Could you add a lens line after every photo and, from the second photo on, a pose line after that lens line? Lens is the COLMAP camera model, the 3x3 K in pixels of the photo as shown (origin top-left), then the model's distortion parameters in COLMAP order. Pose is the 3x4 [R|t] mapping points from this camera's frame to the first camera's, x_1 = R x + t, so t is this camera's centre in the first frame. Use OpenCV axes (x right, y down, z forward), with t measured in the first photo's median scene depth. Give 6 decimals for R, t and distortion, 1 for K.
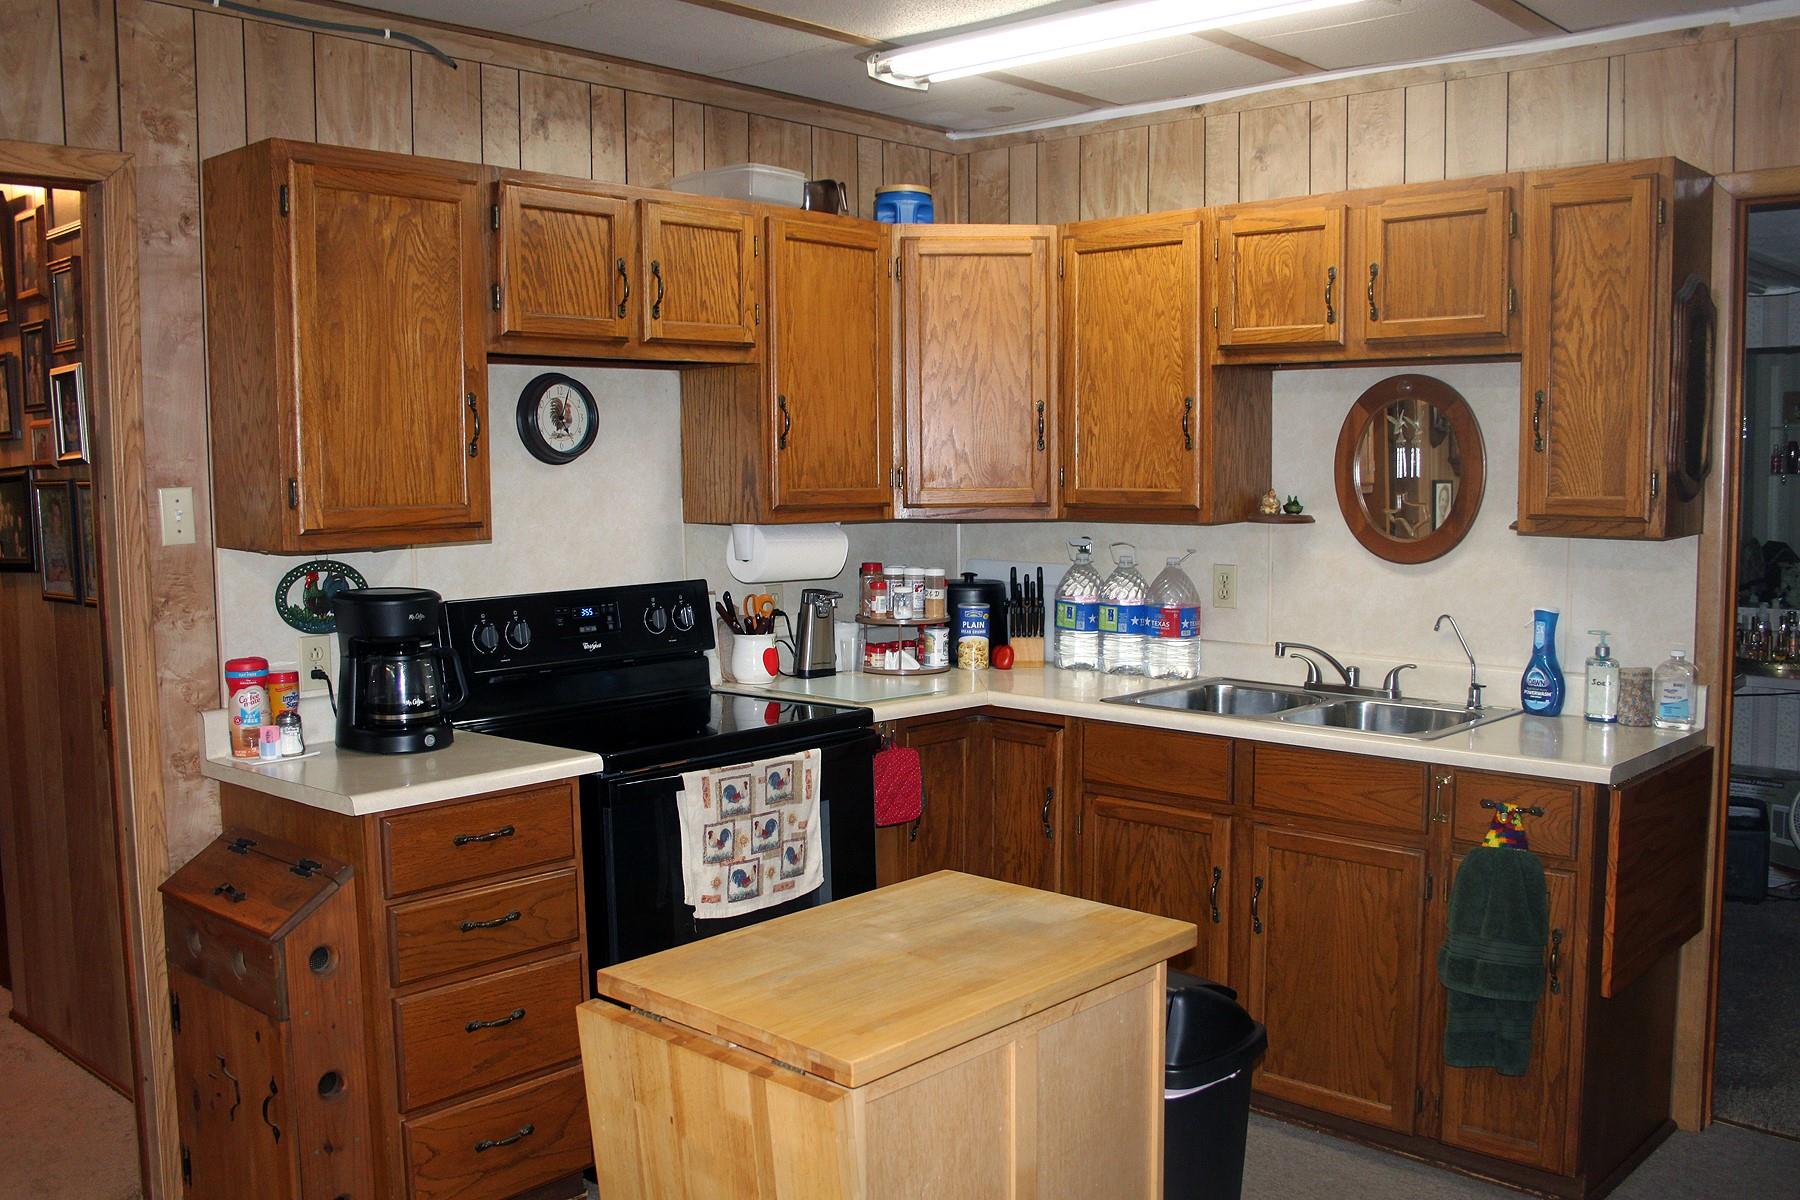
lens RADIAL K [[1575.4, 0, 944.4], [0, 1575.4, 610.6], [0, 0, 1]] dist [-0.105407, 0.082948]
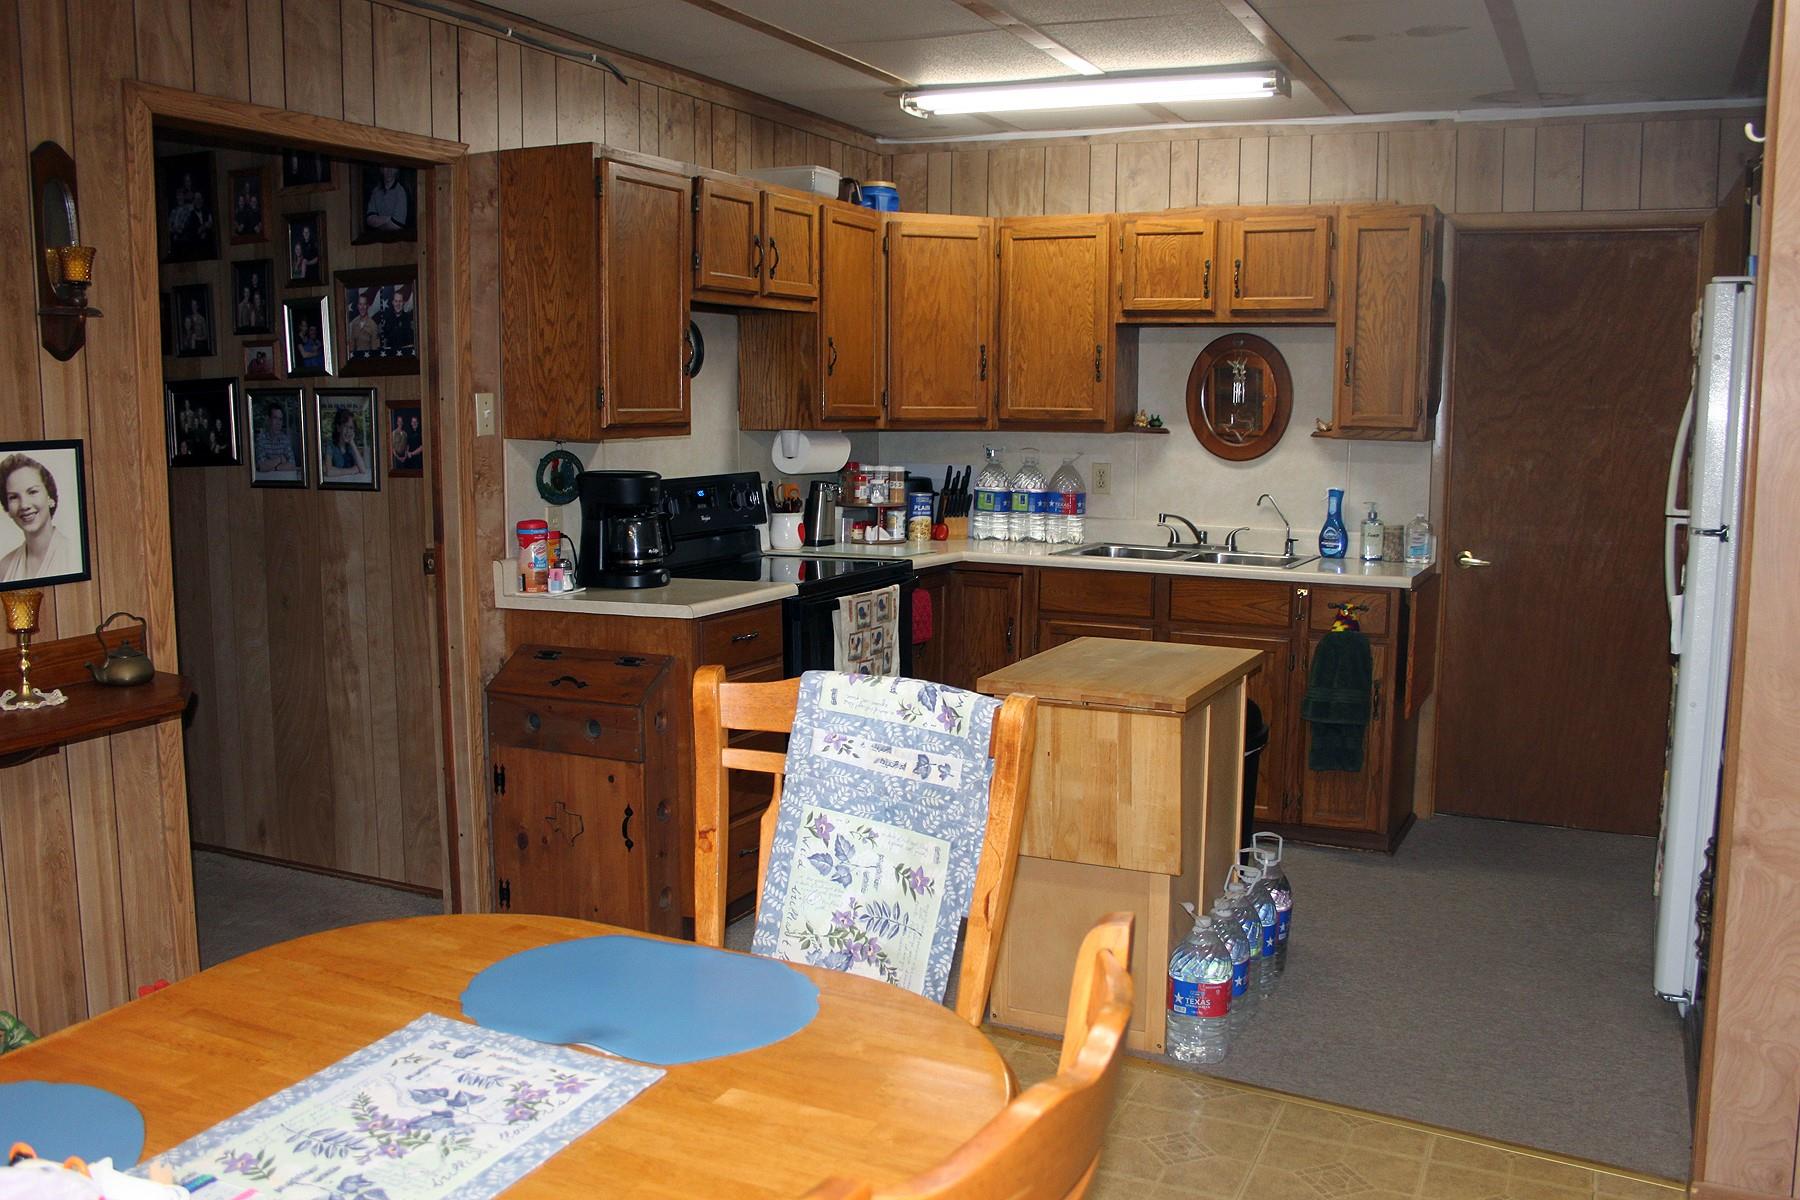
lens RADIAL K [[1575.4, 0, 903.0], [0, 1575.4, 605.4], [0, 0, 1]] dist [-0.105407, 0.082948]
pose [[0.957404, -0.023100, 0.287826, -0.484062], [0.013347, 0.999270, 0.035803, 0.054782], [-0.288443, -0.030436, 0.957013, -0.371624]]
